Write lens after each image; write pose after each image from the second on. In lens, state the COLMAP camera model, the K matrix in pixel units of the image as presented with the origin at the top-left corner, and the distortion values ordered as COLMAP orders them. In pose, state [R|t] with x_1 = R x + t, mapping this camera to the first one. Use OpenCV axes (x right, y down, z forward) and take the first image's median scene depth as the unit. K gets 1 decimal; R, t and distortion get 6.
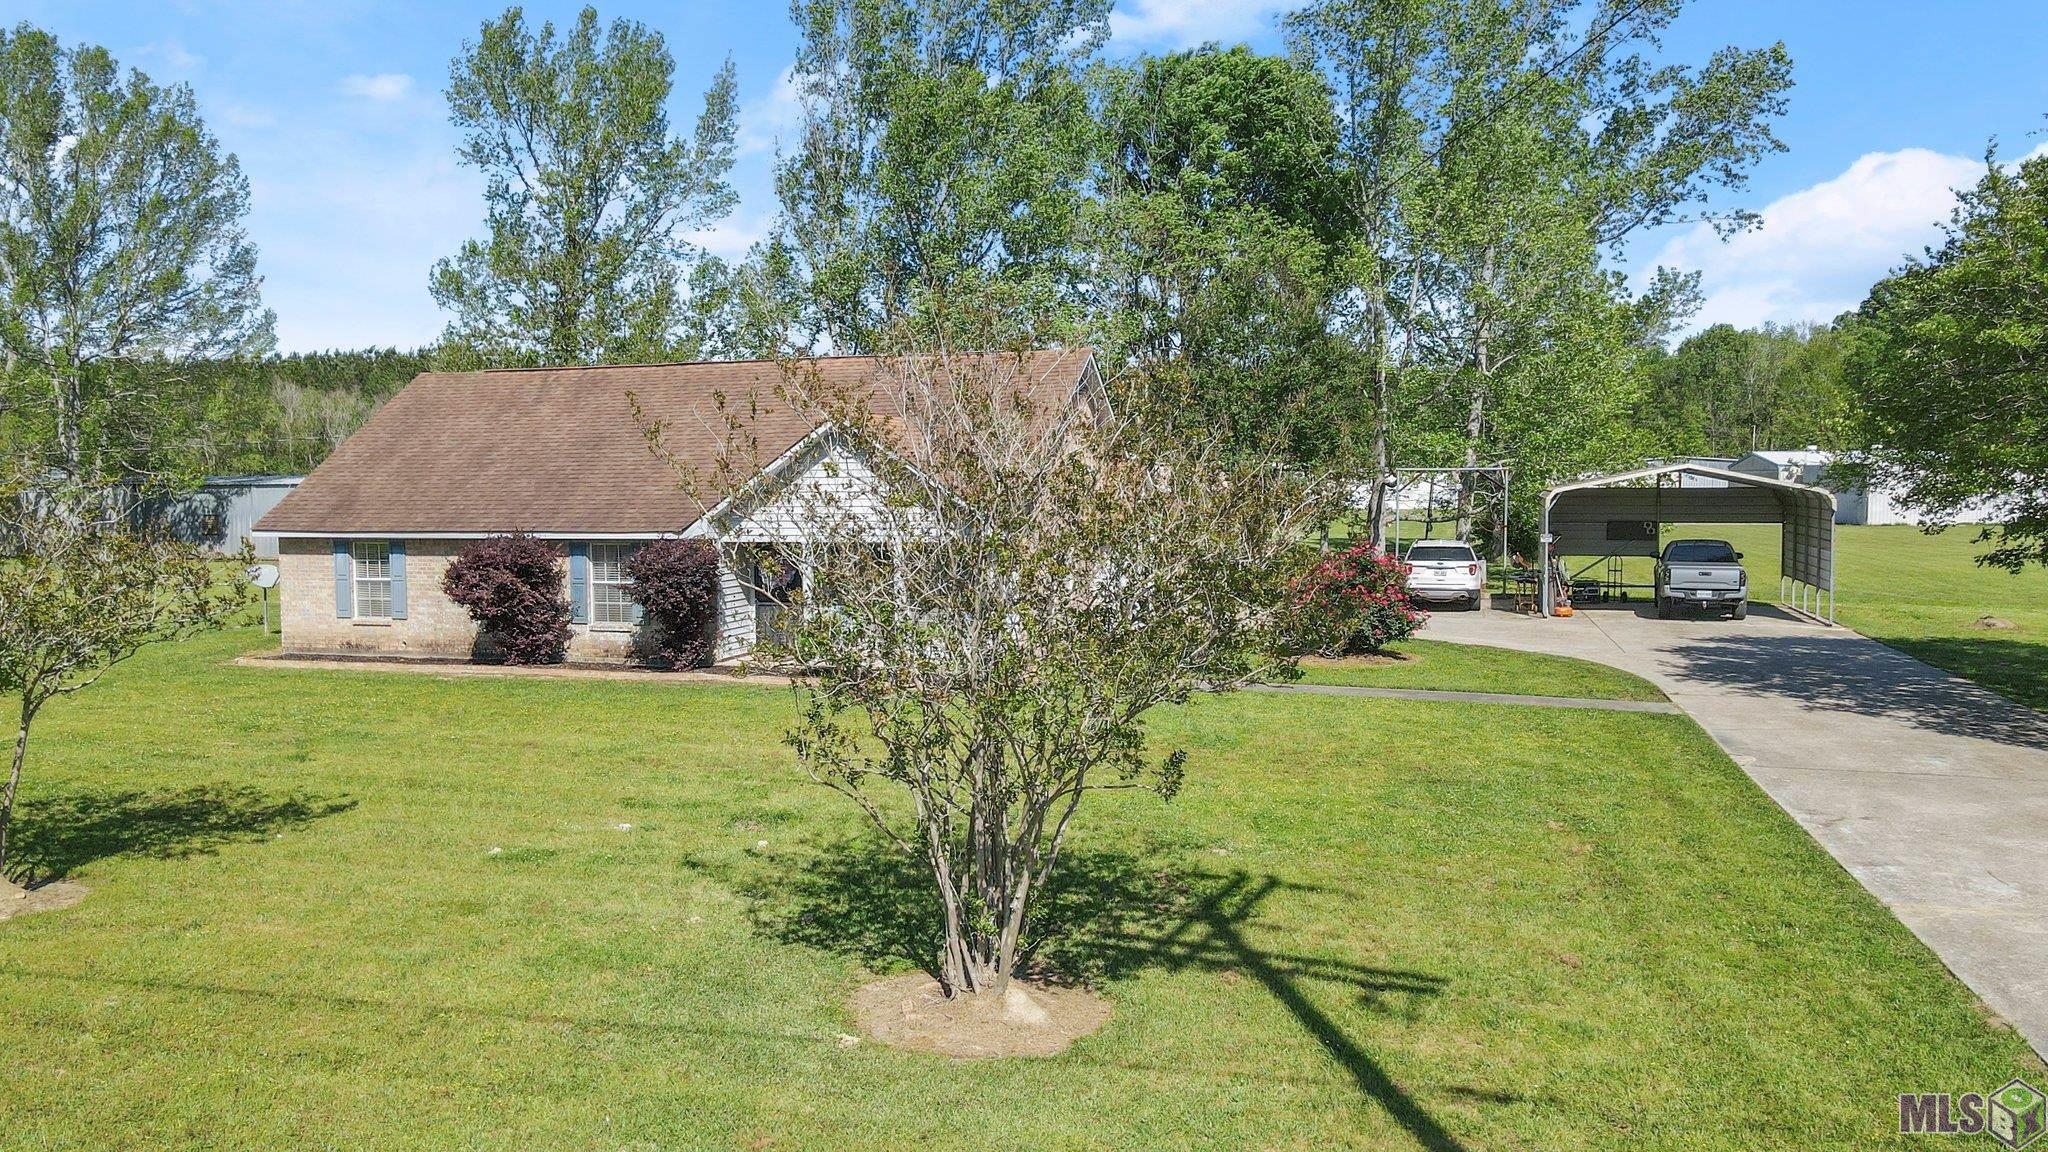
lens RADIAL K [[1517.2, 0, 1024.0], [0, 1517.2, 576.0], [0, 0, 1]] dist [0.002210, 0.007501]
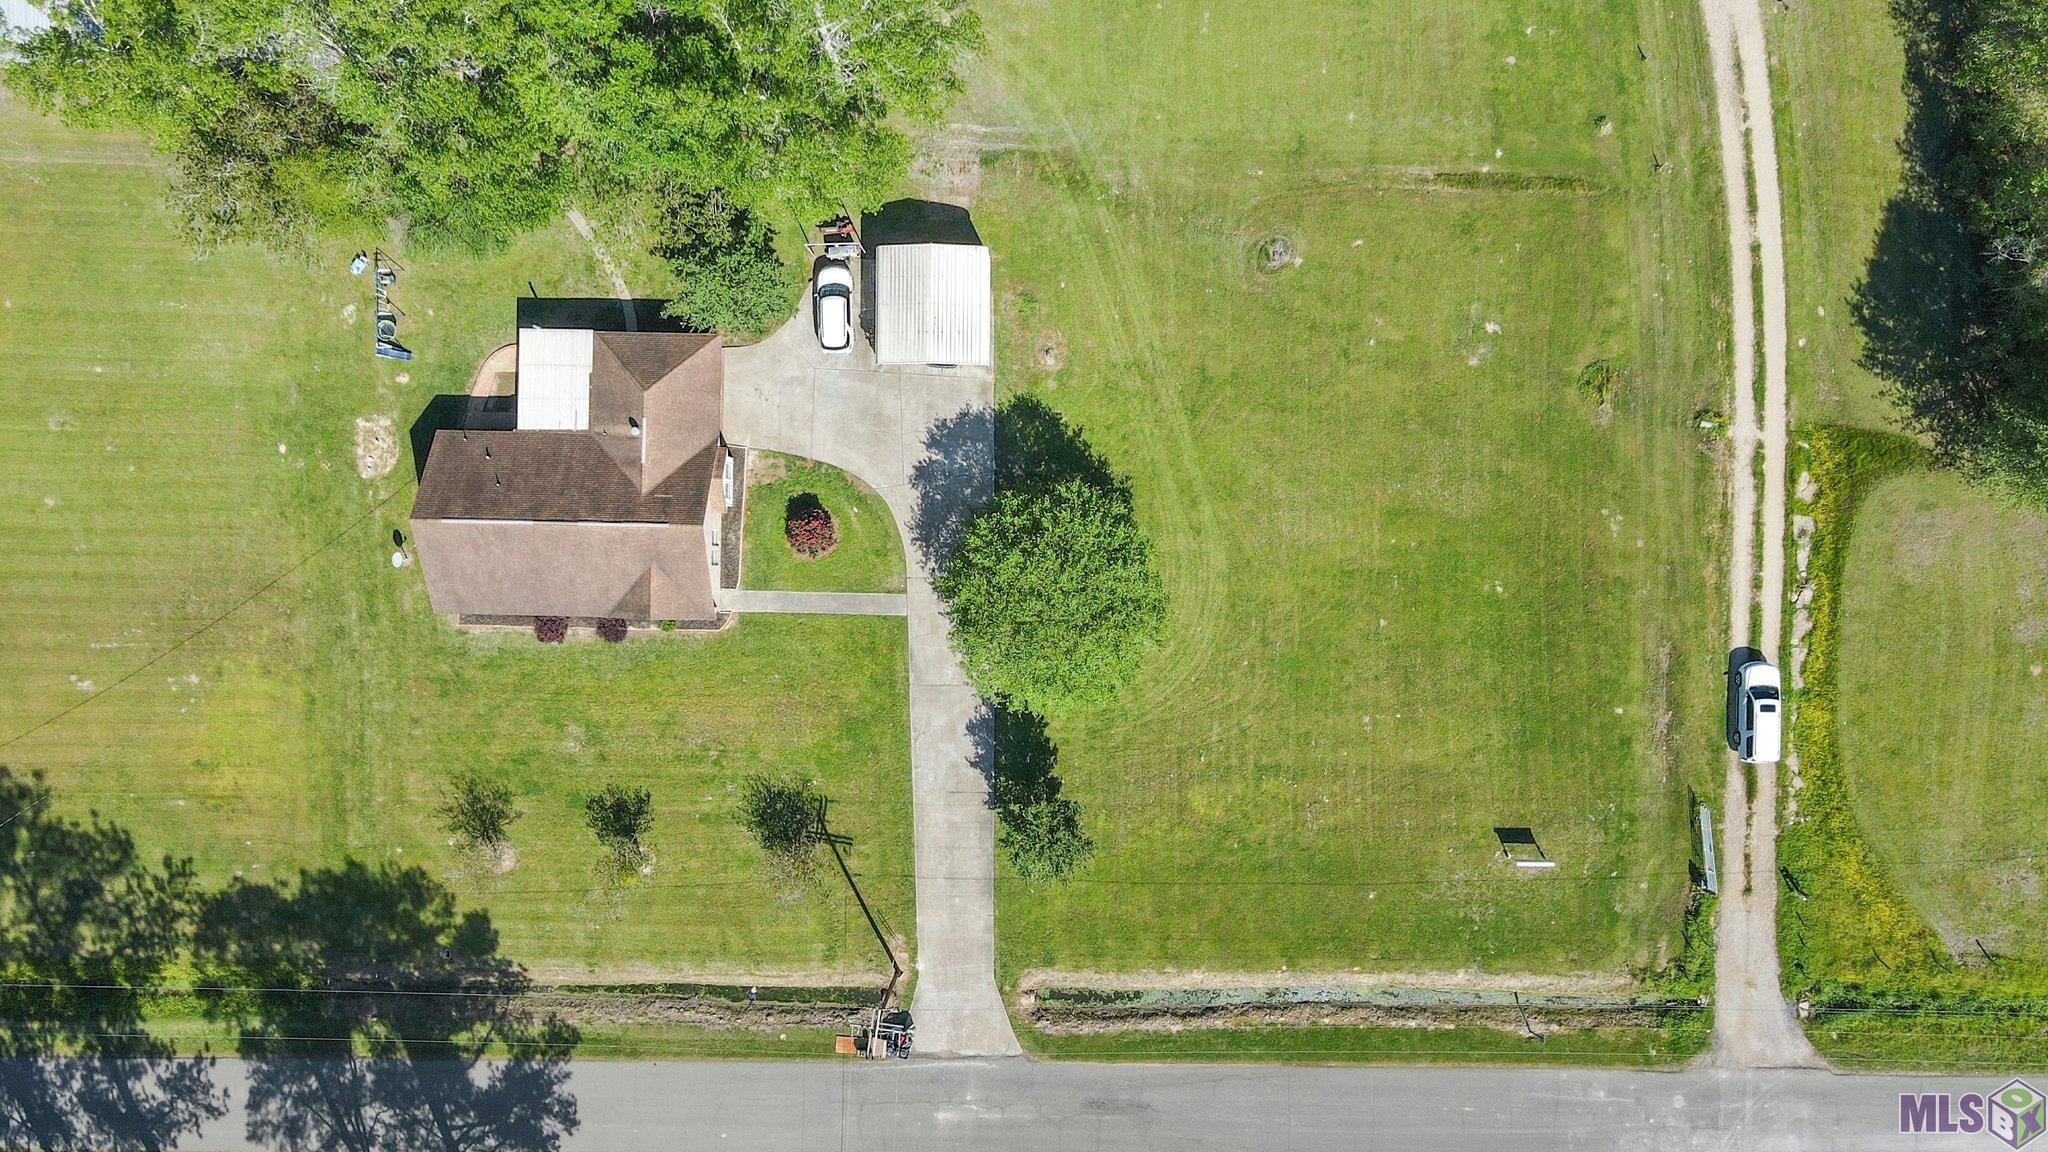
lens RADIAL K [[1503.9, 0, 1023.3], [0, 1503.9, 589.2], [0, 0, 1]] dist [-0.008781, 0.045149]
pose [[0.957194, -0.289044, -0.015296, 0.618333], [0.029812, 0.045886, 0.998502, -2.895126], [-0.287909, -0.956215, 0.052538, 0.601424]]
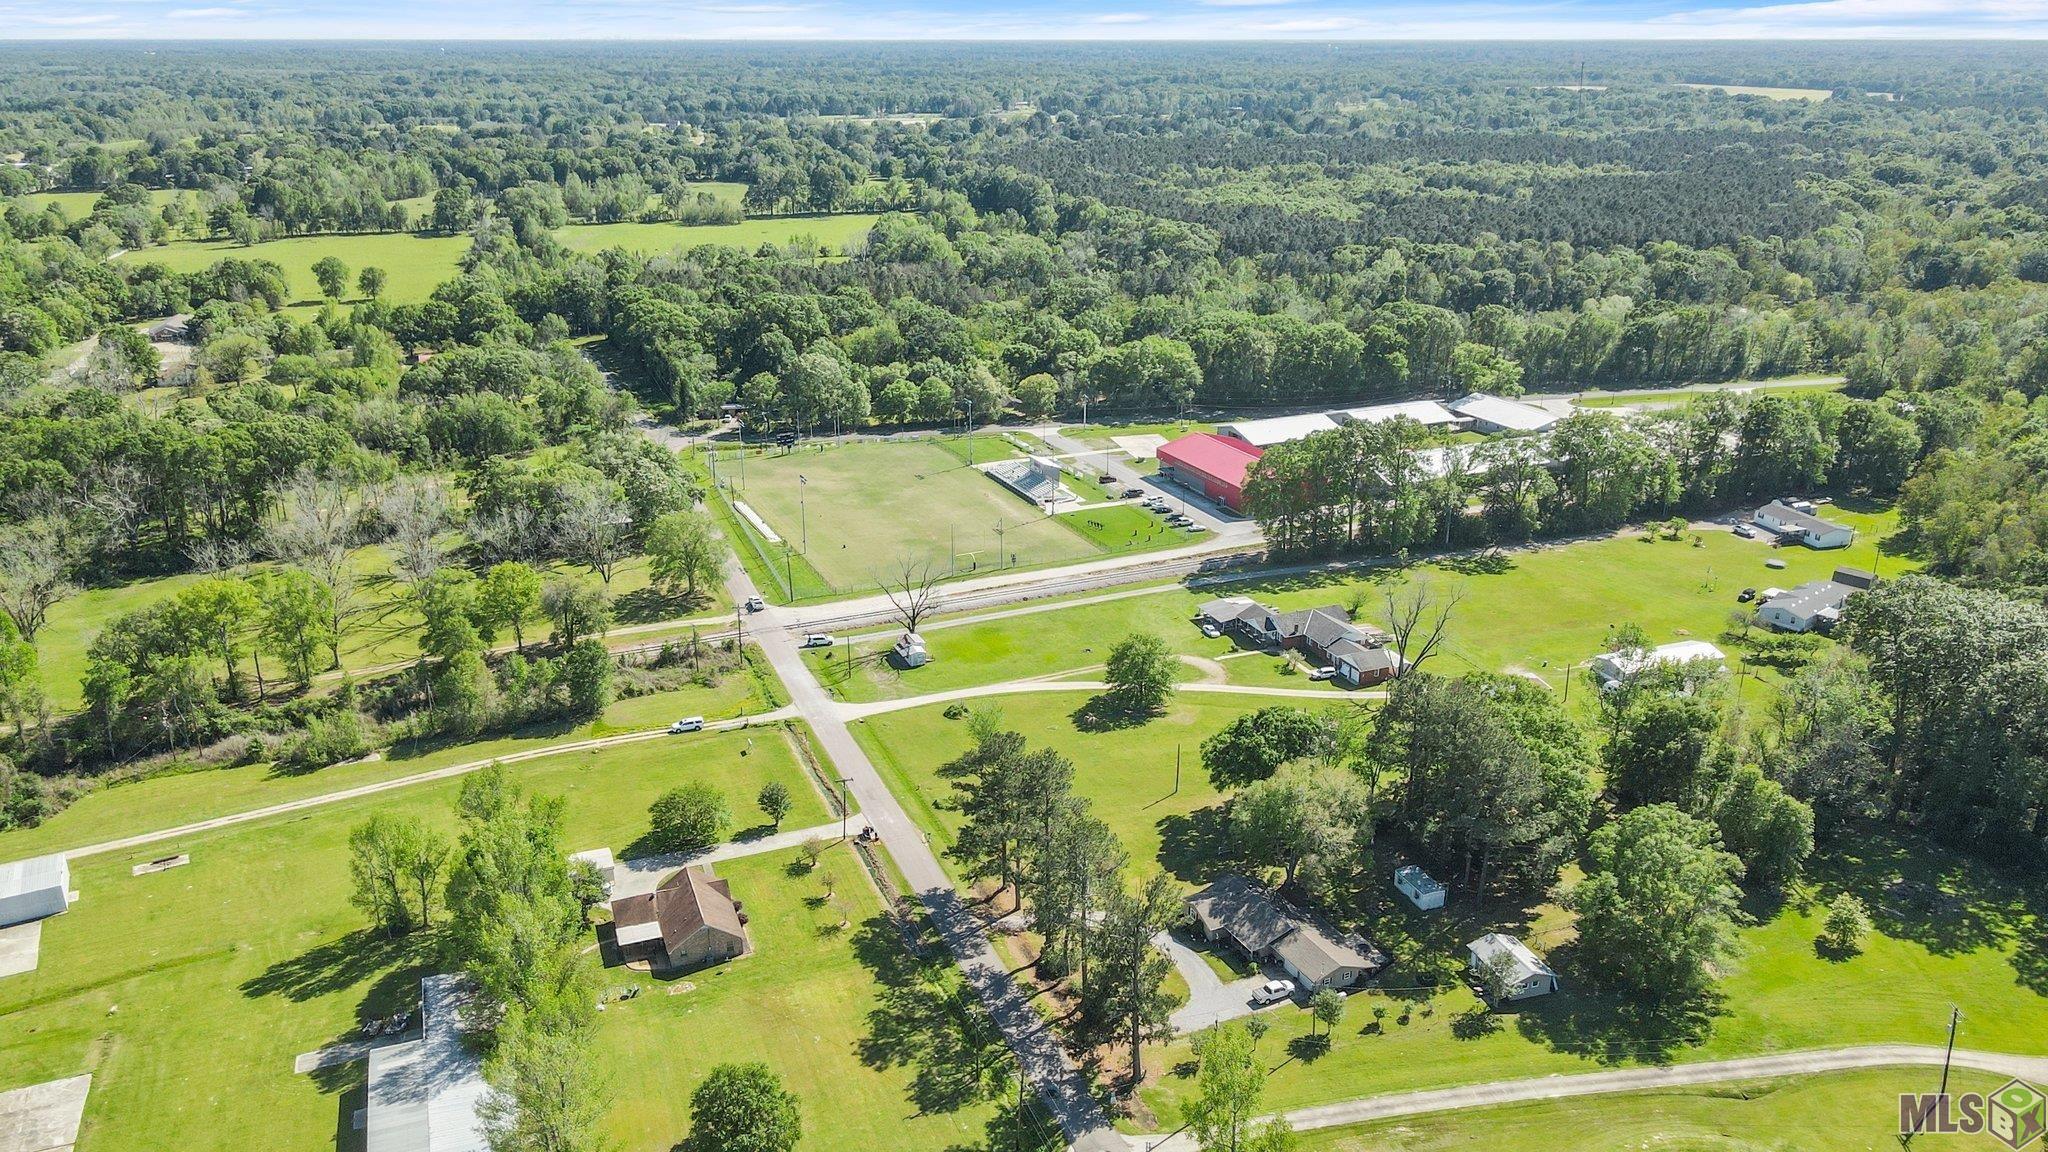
lens RADIAL K [[1495.0, 0, 1024.0], [0, 1495.0, 576.0], [0, 0, 1]] dist [-0.005694, -0.000445]
pose [[-0.626362, -0.257155, 0.735896, -6.001239], [0.053244, 0.927704, 0.369500, -4.088880], [-0.777712, 0.270622, -0.567387, 3.496685]]
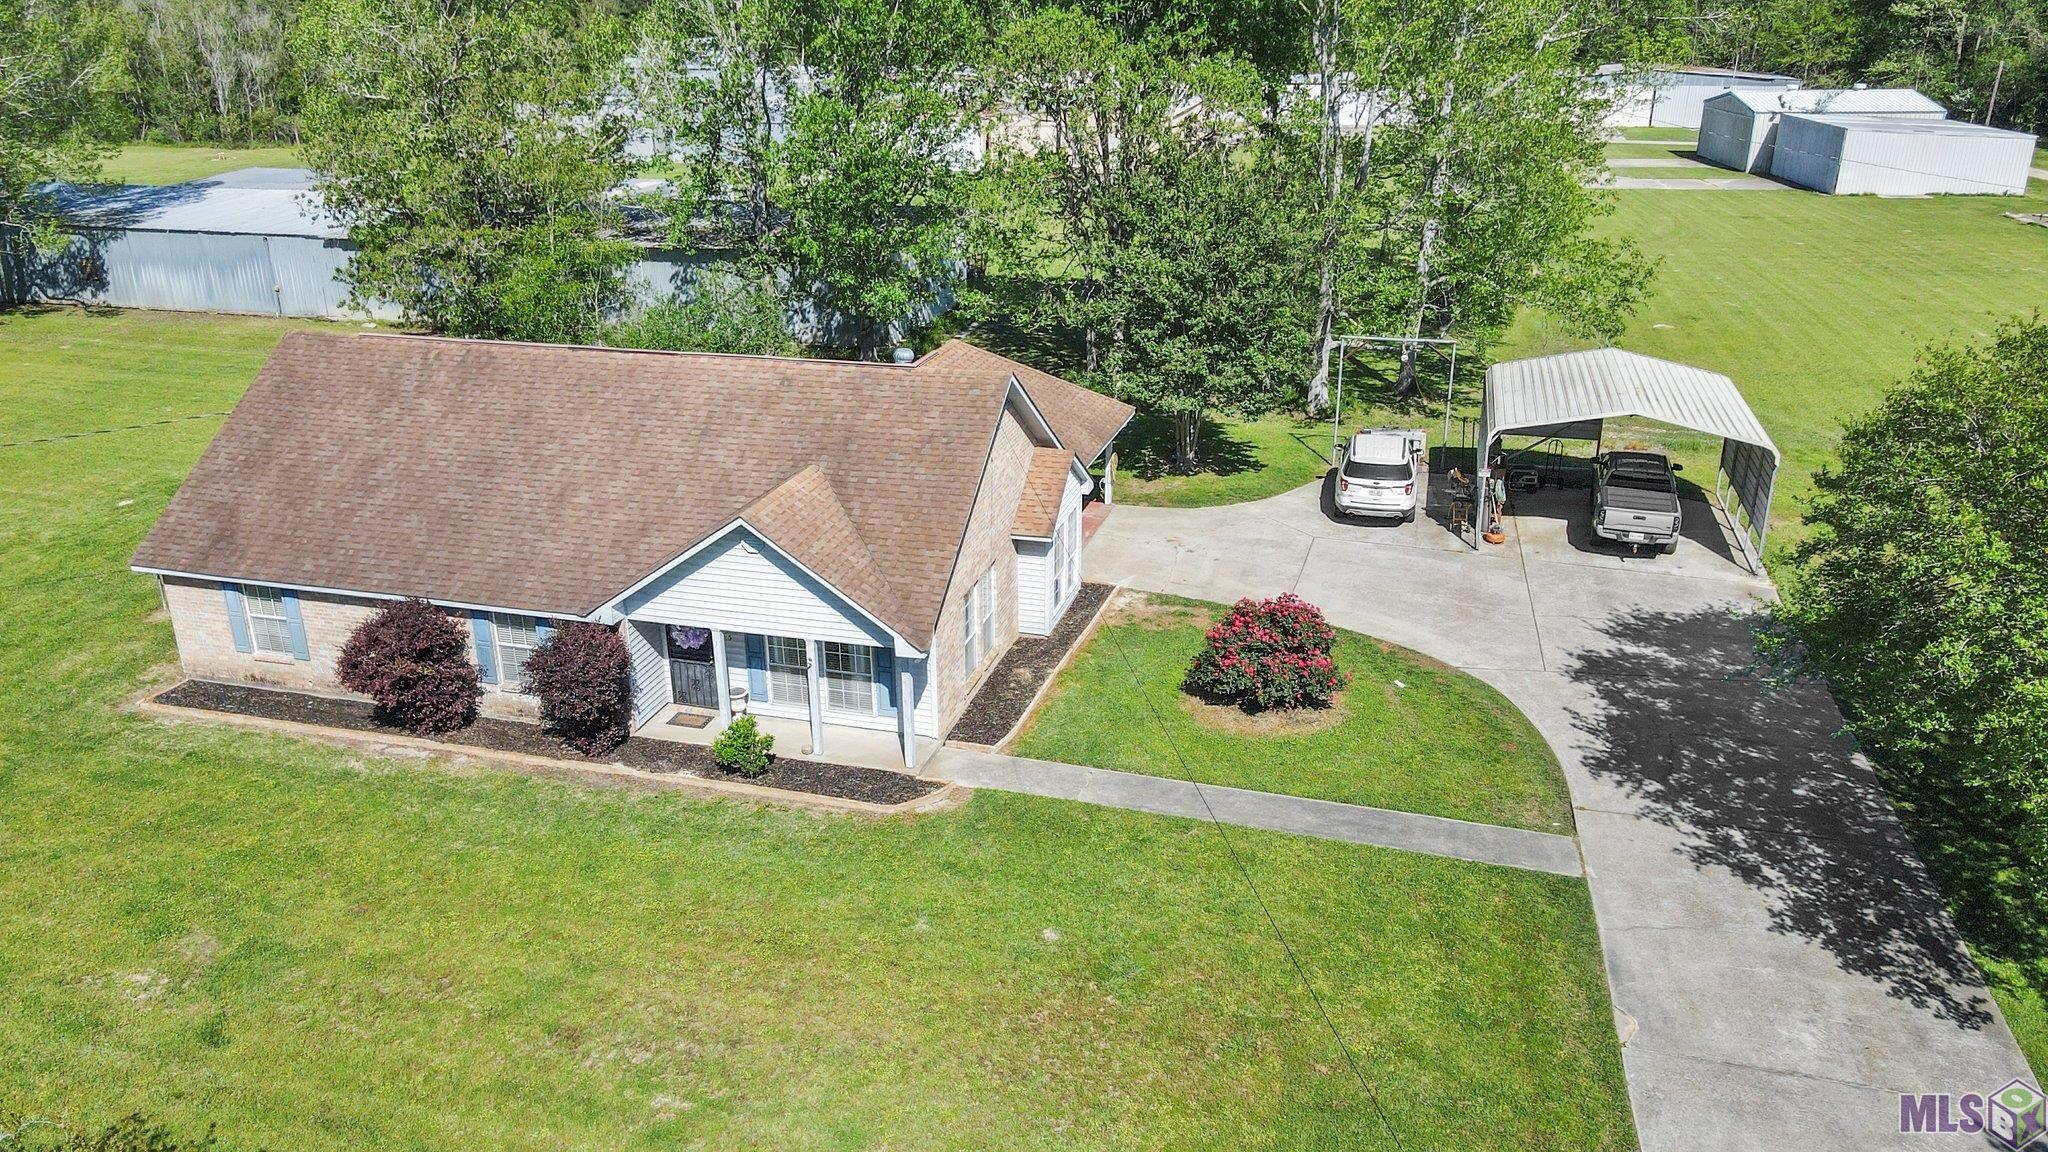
lens RADIAL K [[1503.9, 0, 1023.3], [0, 1503.9, 589.2], [0, 0, 1]] dist [-0.008781, 0.045149]
pose [[0.999463, -0.010610, 0.030987, 0.020977], [0.000548, 0.951354, 0.308099, -0.315923], [-0.032749, -0.307916, 0.950850, 0.084511]]
